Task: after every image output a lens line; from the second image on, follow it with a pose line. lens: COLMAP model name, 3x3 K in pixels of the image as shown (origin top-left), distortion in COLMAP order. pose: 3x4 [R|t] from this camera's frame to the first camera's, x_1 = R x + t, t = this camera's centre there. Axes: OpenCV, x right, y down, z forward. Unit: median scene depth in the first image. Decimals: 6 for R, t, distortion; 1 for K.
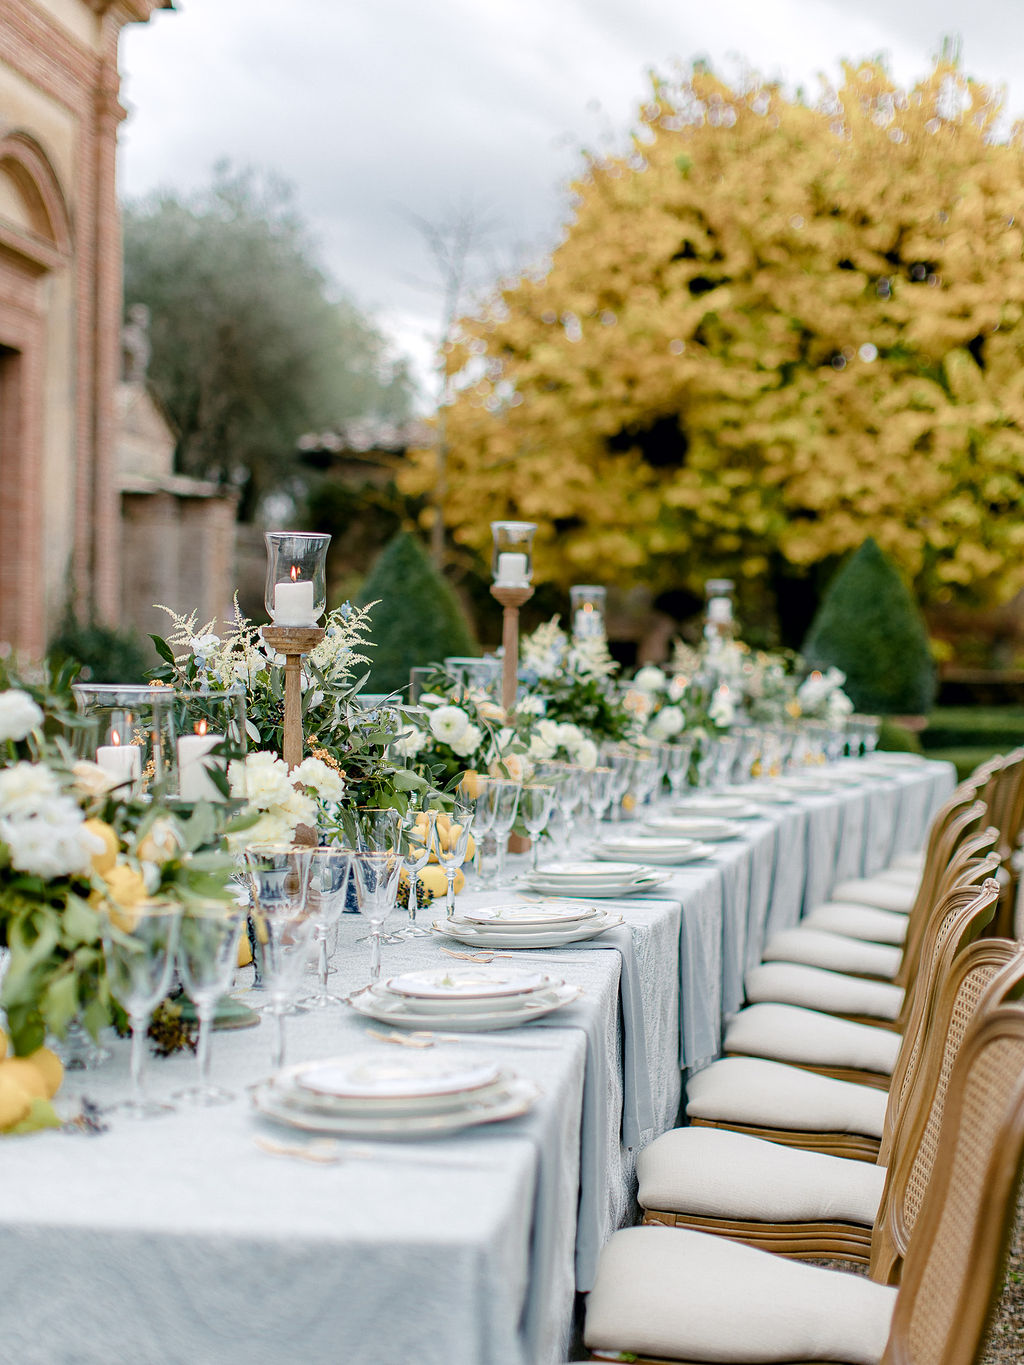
lens RADIAL K [[2238.6, 0, 512.0], [0, 2238.6, 682.5], [0, 0, 1]] dist [-0.049964, -0.163037]
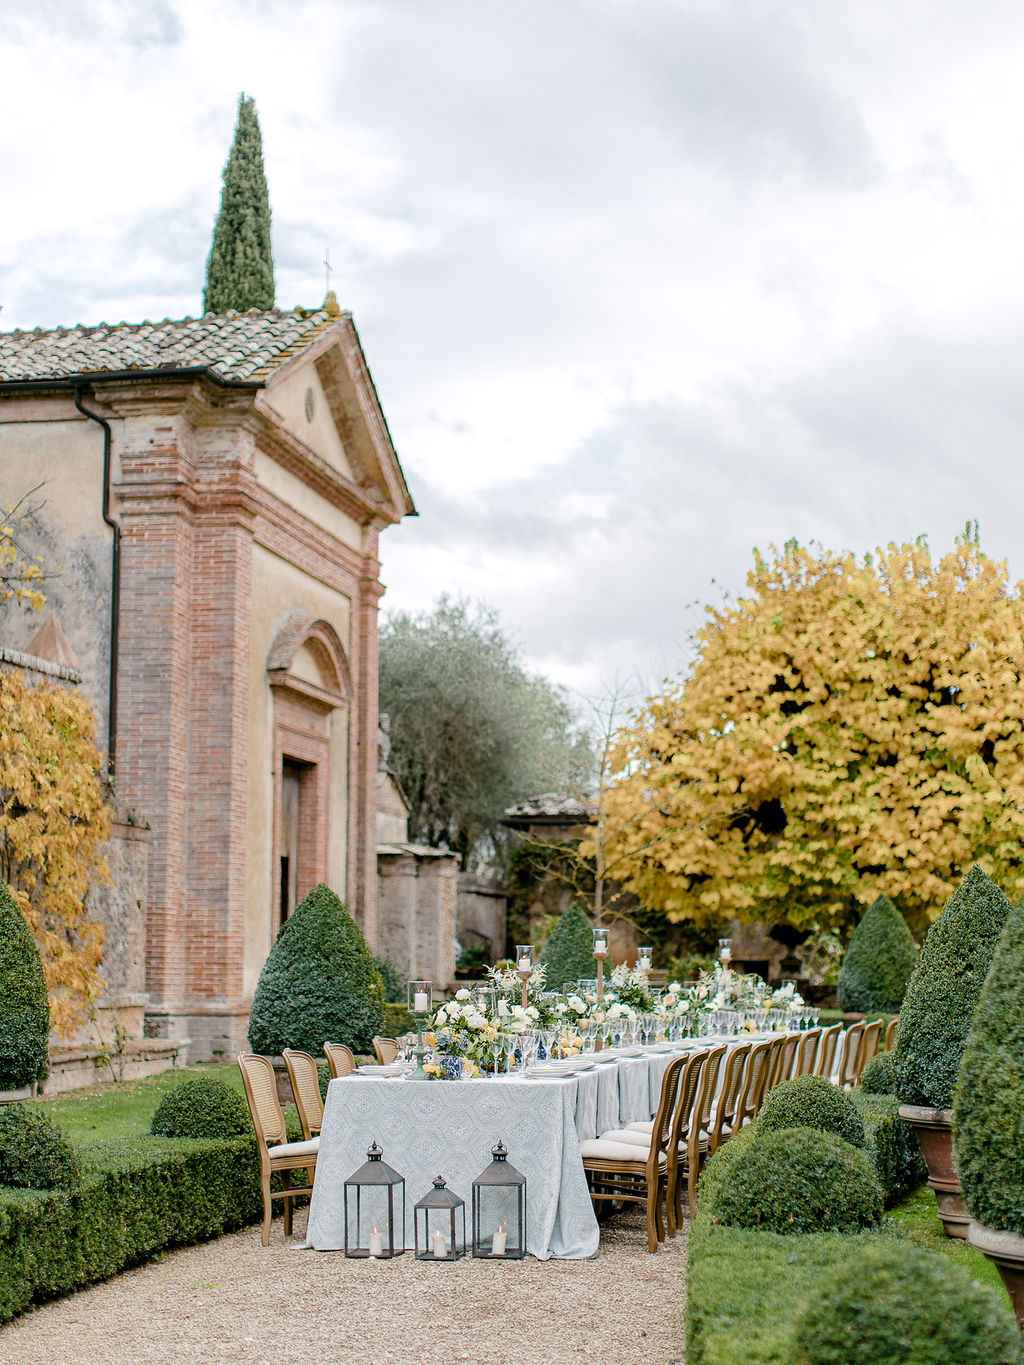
lens RADIAL K [[2238.6, 0, 512.0], [0, 2238.6, 682.5], [0, 0, 1]] dist [-0.049964, -0.163037]
pose [[0.996128, -0.018534, -0.085934, 0.031387], [0.006307, 0.990071, -0.140426, 0.003080], [0.087683, 0.139341, 0.986355, -0.410489]]
